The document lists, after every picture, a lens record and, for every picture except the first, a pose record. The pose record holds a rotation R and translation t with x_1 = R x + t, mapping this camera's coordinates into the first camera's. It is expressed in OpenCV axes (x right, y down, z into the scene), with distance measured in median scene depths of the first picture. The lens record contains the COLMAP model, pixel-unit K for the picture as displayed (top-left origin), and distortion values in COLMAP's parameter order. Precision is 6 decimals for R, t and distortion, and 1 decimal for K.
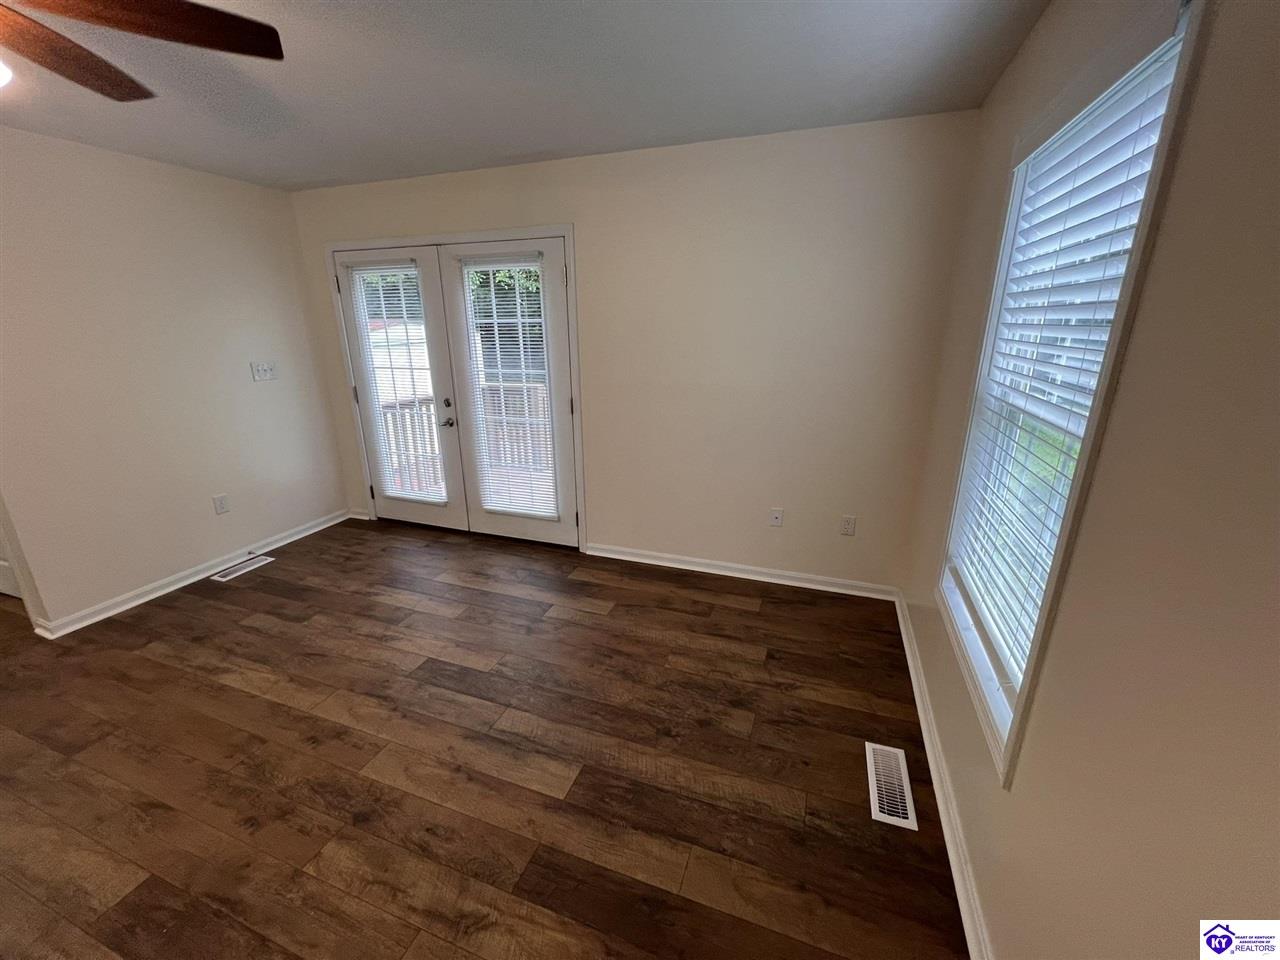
lens RADIAL K [[518.6, 0, 640.2], [0, 518.6, 479.7], [0, 0, 1]] dist [0.004836, 0.000239]
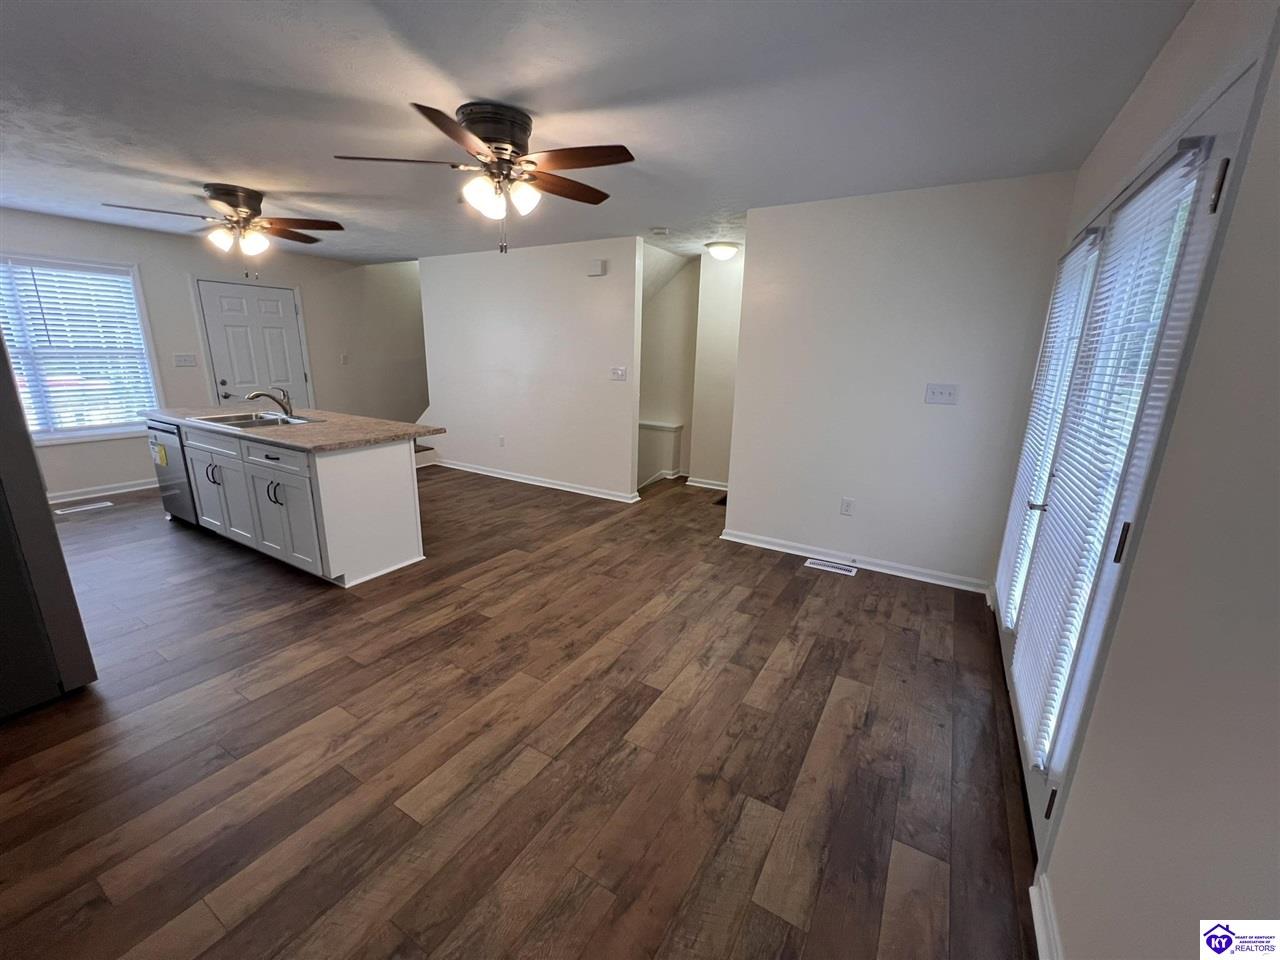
lens RADIAL K [[518.6, 0, 638.1], [0, 518.6, 487.0], [0, 0, 1]] dist [0.004836, 0.000239]
pose [[-0.194756, 0.252909, -0.947685, 0.358743], [-0.307308, 0.901807, 0.303819, -0.233183], [0.931468, 0.350402, -0.097911, 0.896628]]
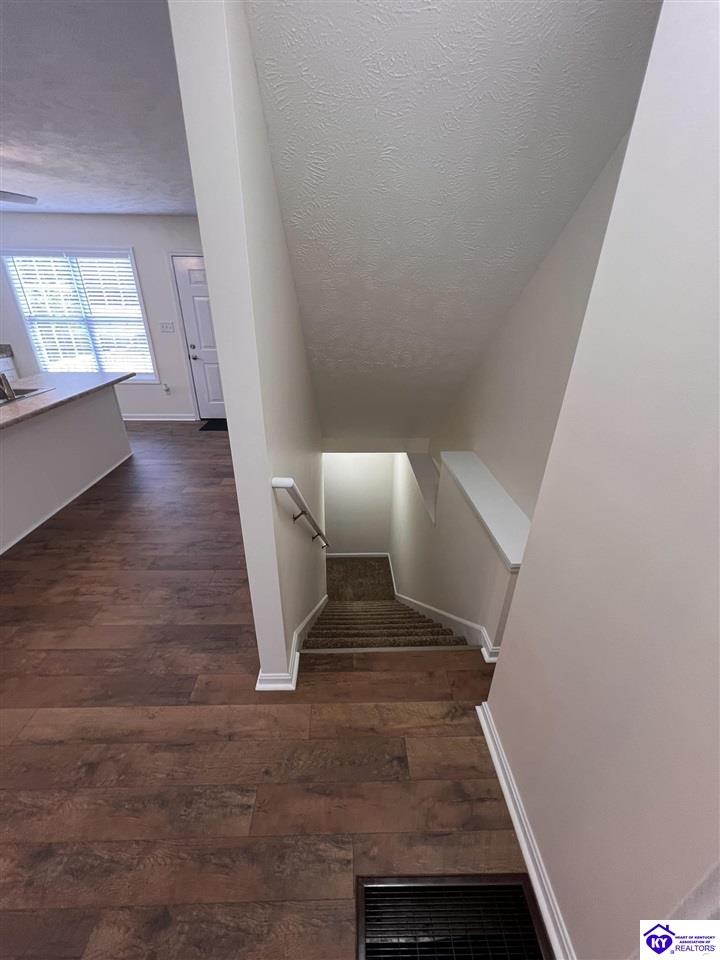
lens RADIAL K [[389.0, 0, 359.6], [0, 389.0, 480.9], [0, 0, 1]] dist [0.004836, 0.000239]
pose [[-0.929336, 0.151717, -0.336625, -1.421944], [-0.117743, 0.742319, 0.659621, -0.328226], [0.349959, 0.652645, -0.672000, 0.987694]]
